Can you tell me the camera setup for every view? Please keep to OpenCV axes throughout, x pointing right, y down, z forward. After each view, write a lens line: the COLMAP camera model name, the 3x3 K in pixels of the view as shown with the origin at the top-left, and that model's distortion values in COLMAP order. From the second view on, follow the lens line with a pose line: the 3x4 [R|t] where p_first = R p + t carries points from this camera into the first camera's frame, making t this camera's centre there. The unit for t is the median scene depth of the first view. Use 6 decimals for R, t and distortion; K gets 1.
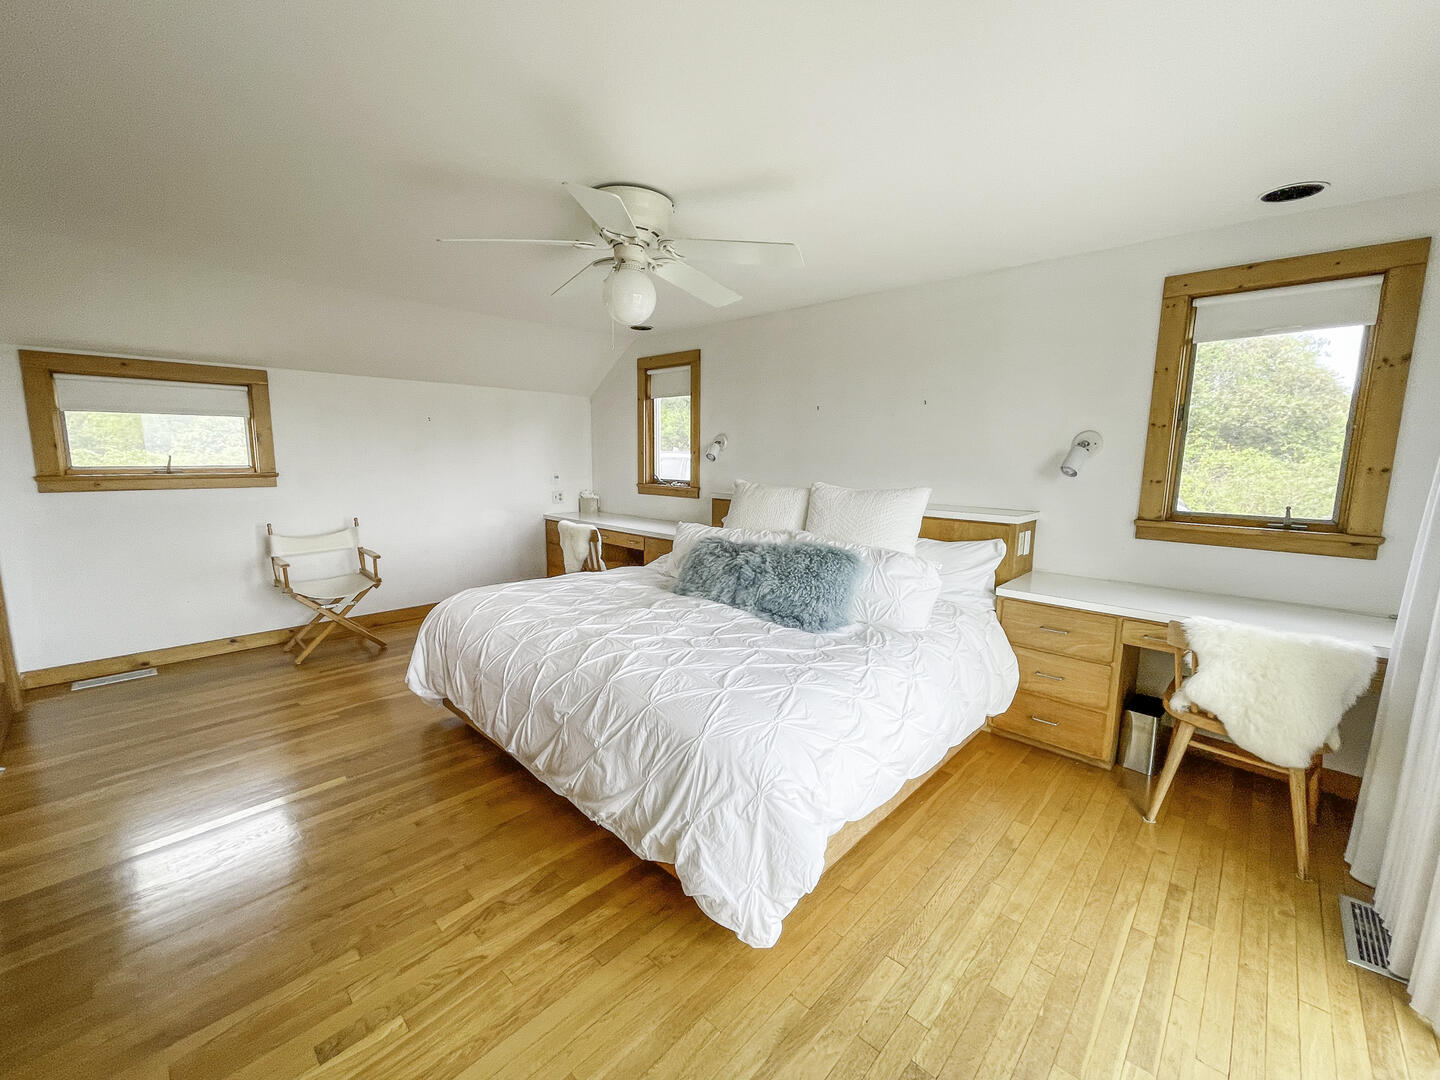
lens RADIAL K [[588.3, 0, 720.3], [0, 588.3, 539.6], [0, 0, 1]] dist [-0.000501, 0.000808]
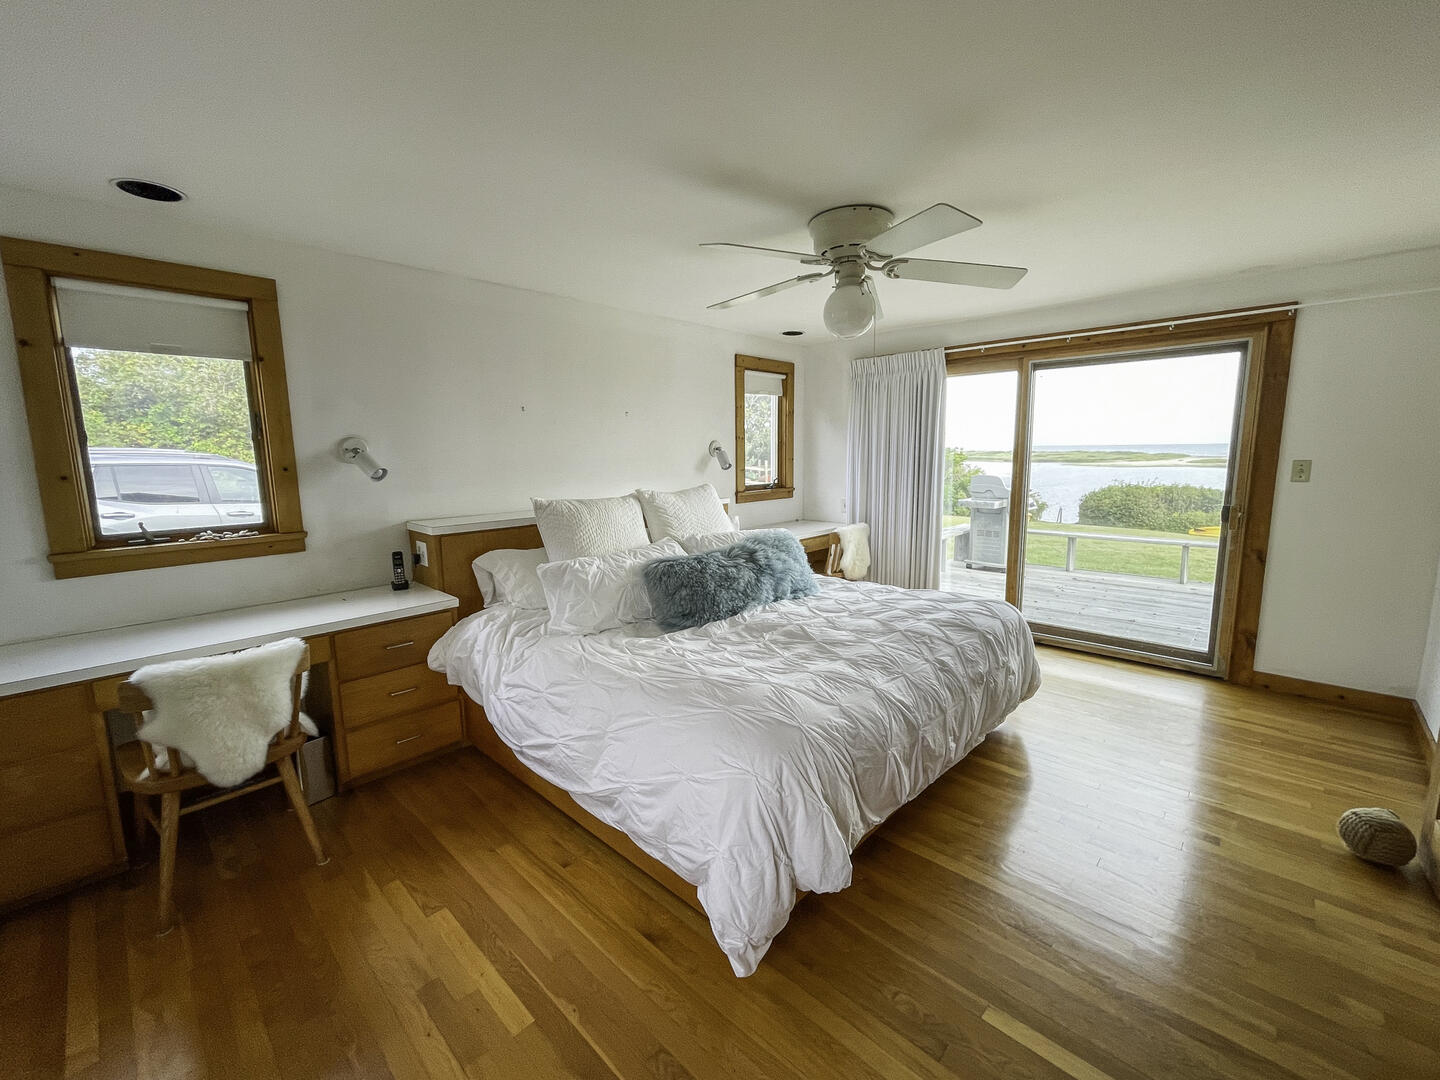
lens RADIAL K [[588.3, 0, 725.4], [0, 588.3, 534.1], [0, 0, 1]] dist [-0.000501, 0.000808]
pose [[0.001578, -0.151528, 0.988452, -1.117514], [0.163838, 0.975135, 0.149225, -0.198437], [-0.986486, 0.161710, 0.026365, 1.128735]]
